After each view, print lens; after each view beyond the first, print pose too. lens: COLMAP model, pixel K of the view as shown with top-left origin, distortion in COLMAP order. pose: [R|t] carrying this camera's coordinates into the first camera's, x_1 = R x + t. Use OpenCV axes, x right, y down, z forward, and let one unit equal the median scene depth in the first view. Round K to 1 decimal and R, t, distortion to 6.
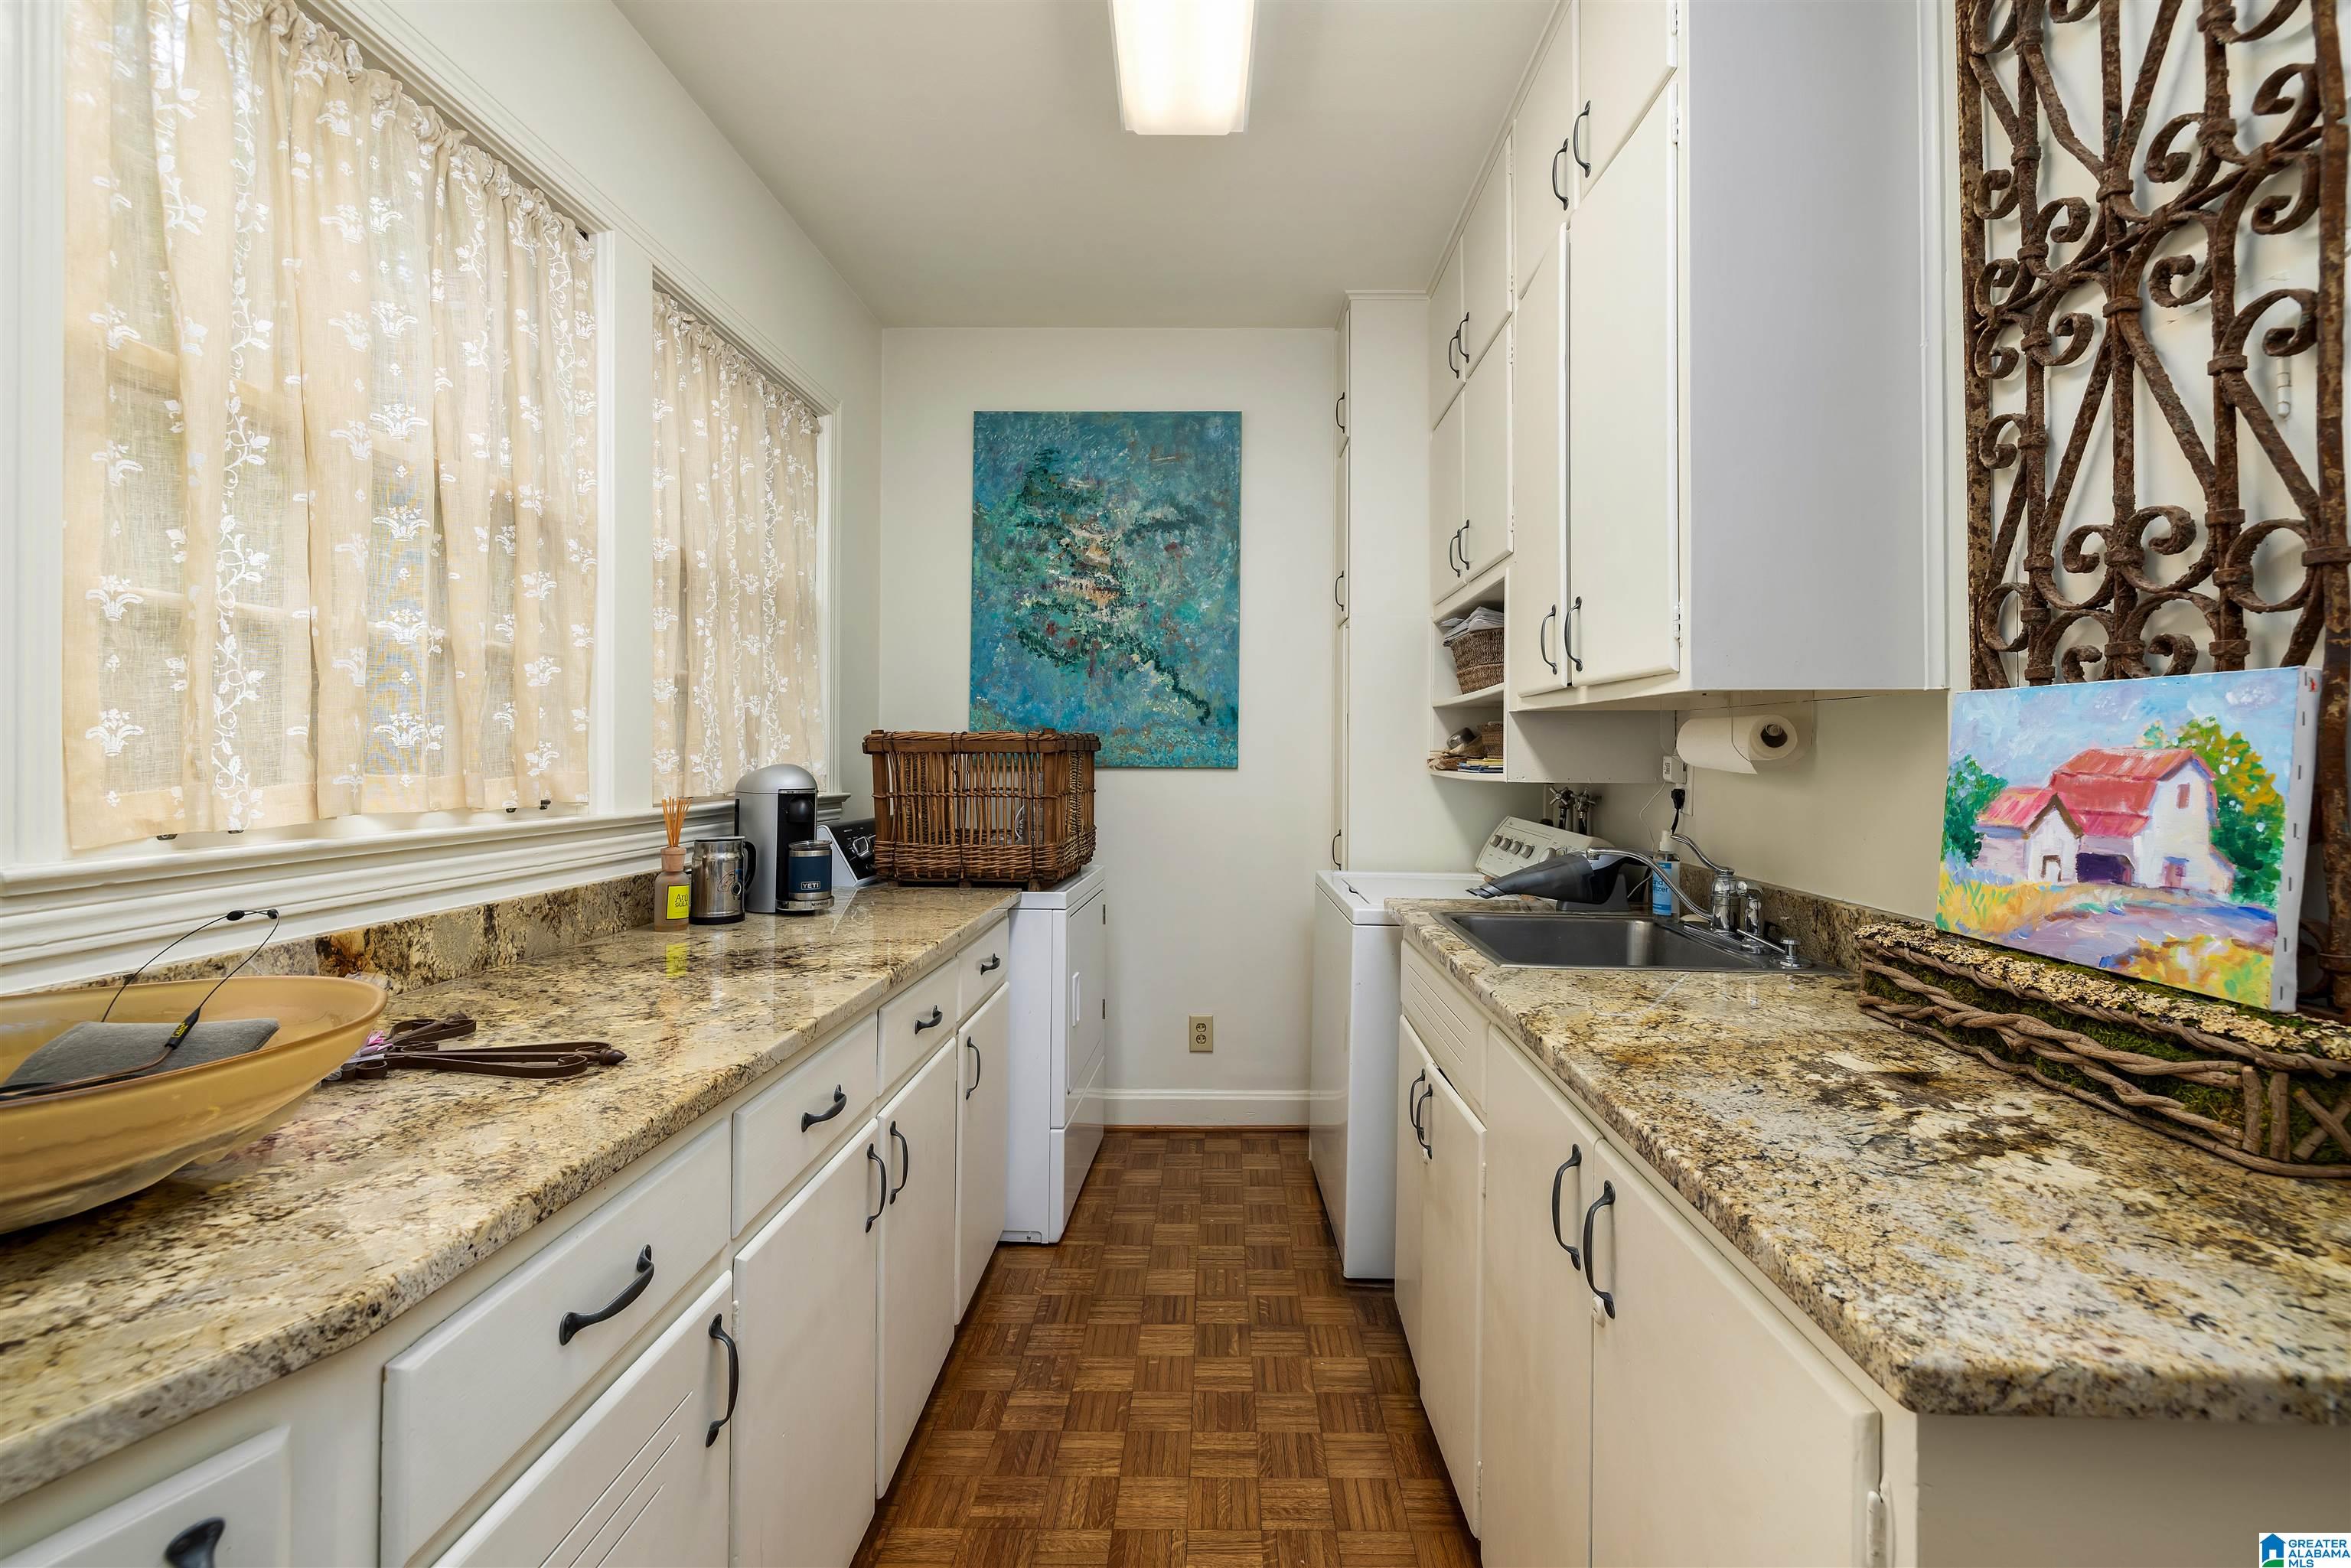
lens RADIAL K [[1010.8, 0, 1203.9], [0, 1010.8, 751.0], [0, 0, 1]] dist [-0.001516, -0.000287]
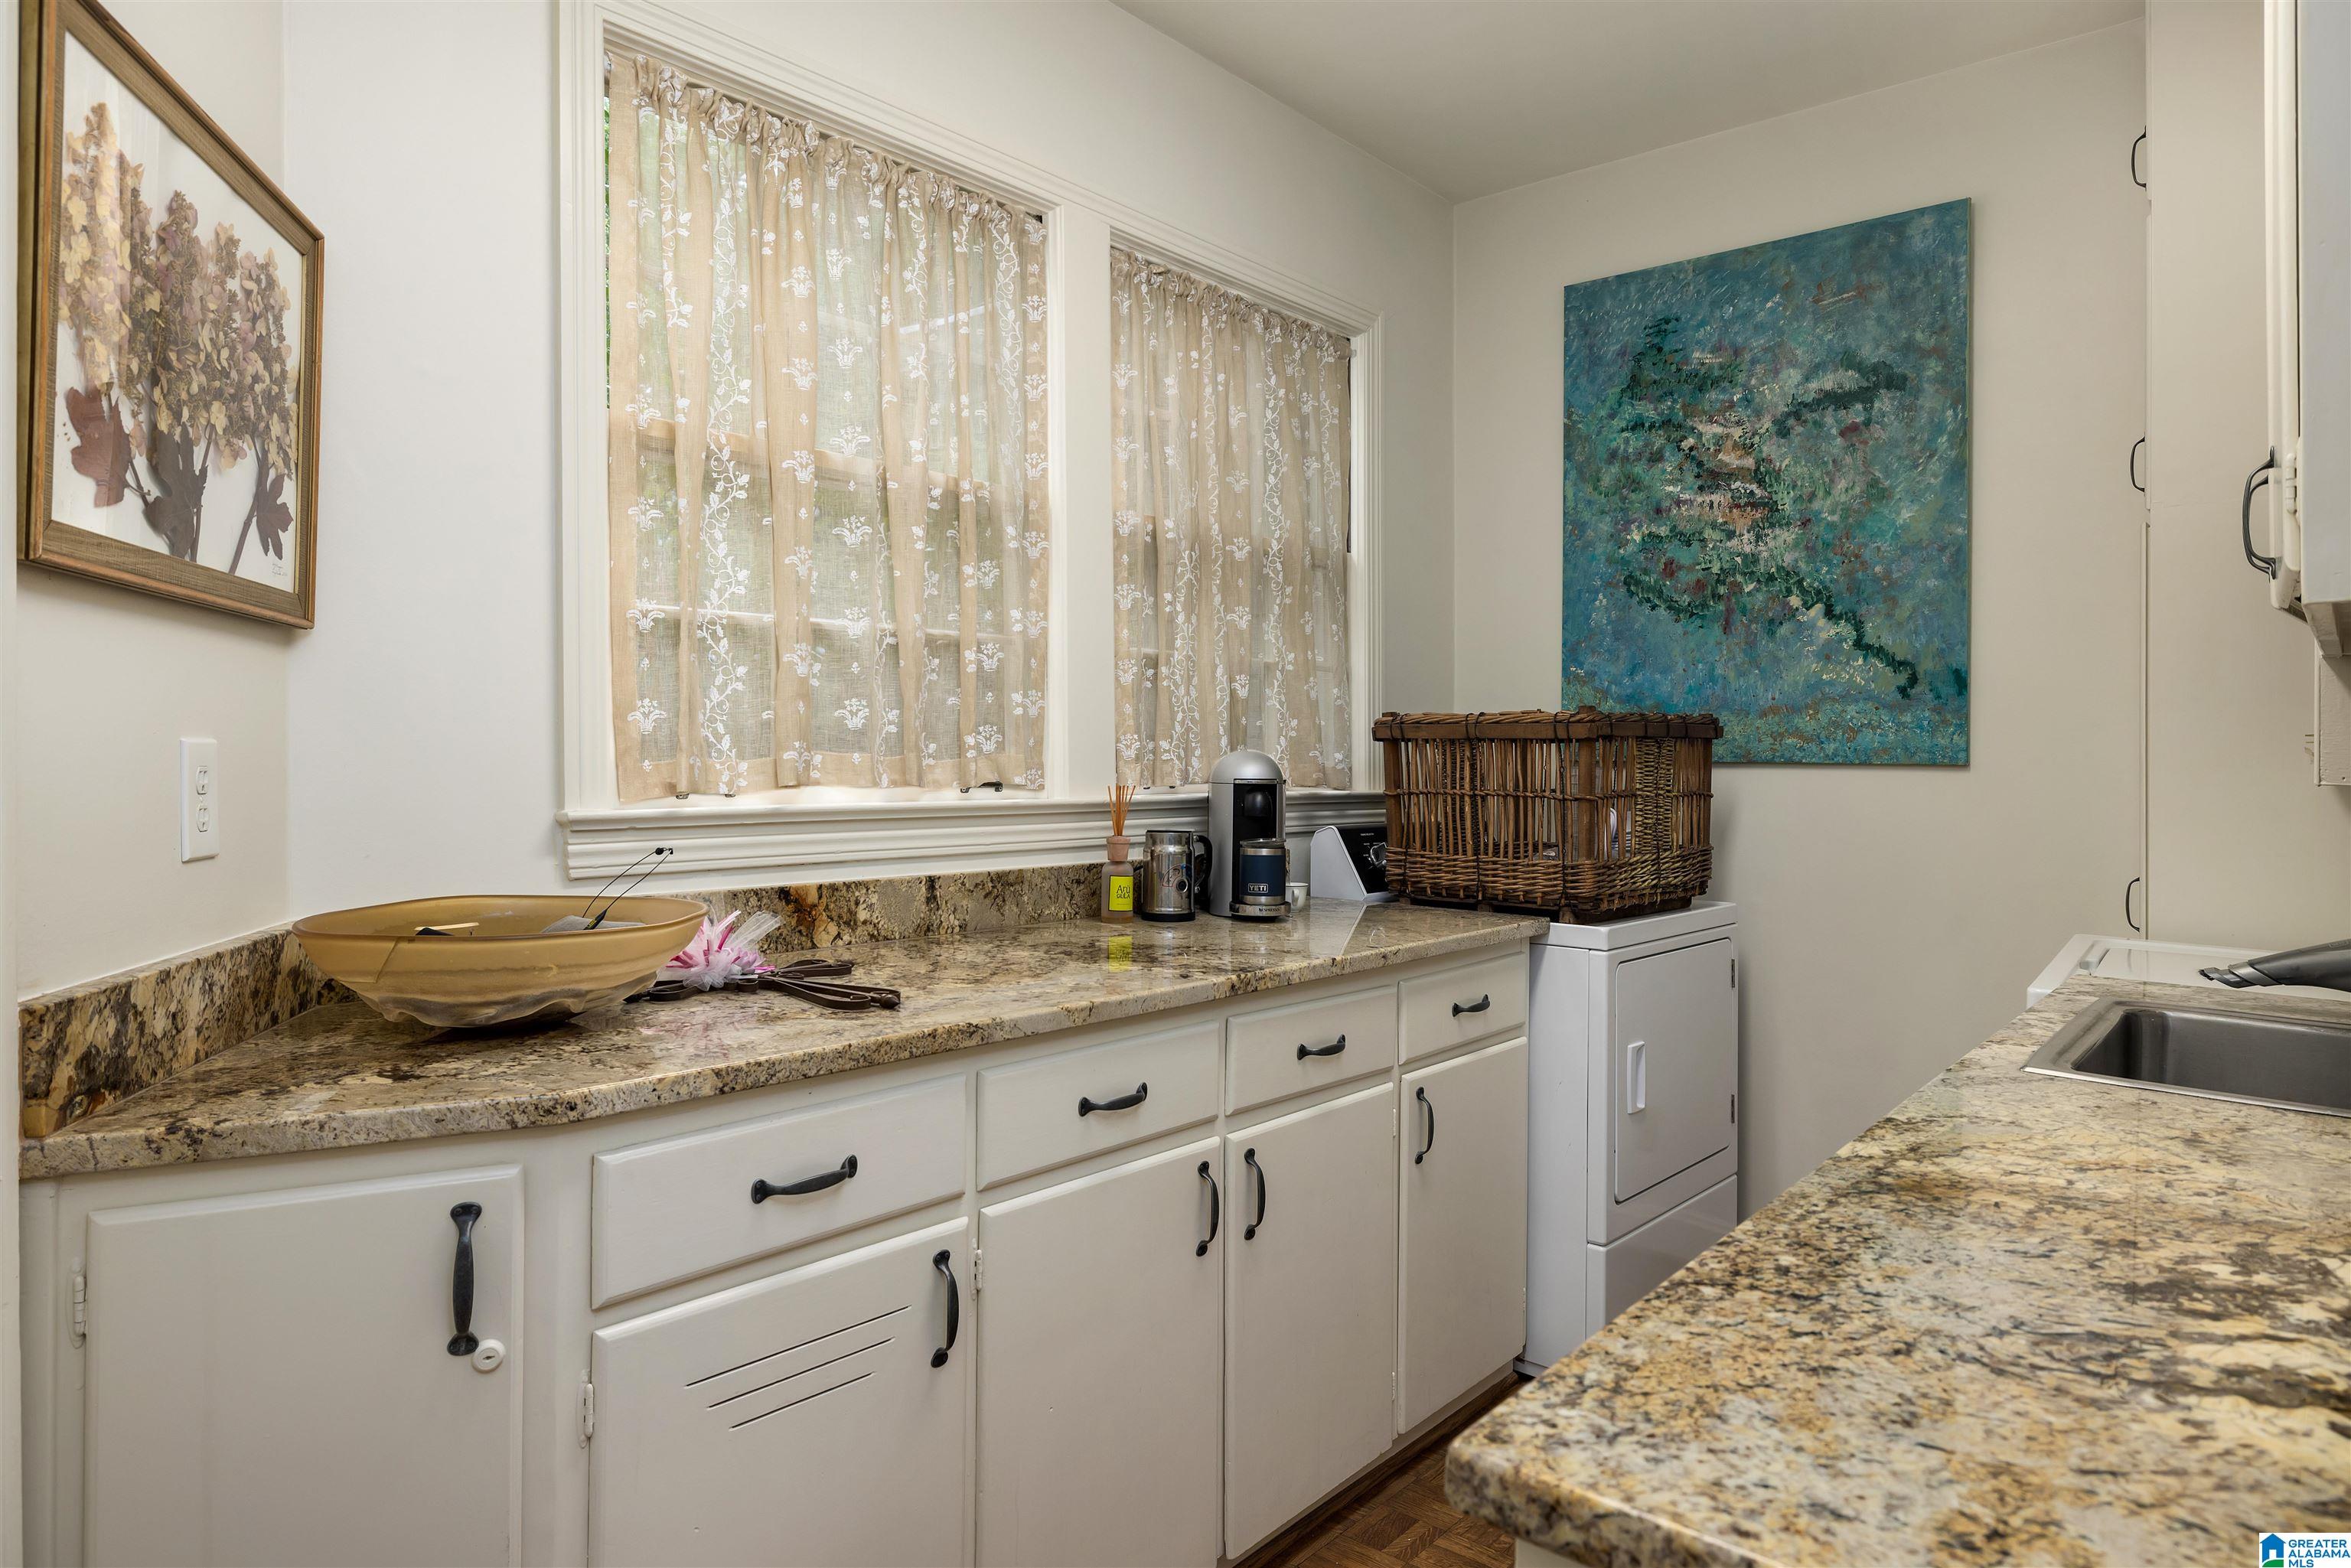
lens RADIAL K [[1427.9, 0, 1175.6], [0, 1427.9, 773.1], [0, 0, 1]] dist [-0.003343, 0.001530]
pose [[0.768439, 0.010153, -0.639843, 0.439756], [-0.001686, 0.999903, 0.013841, 0.019791], [0.639921, -0.009557, 0.768381, -0.001662]]
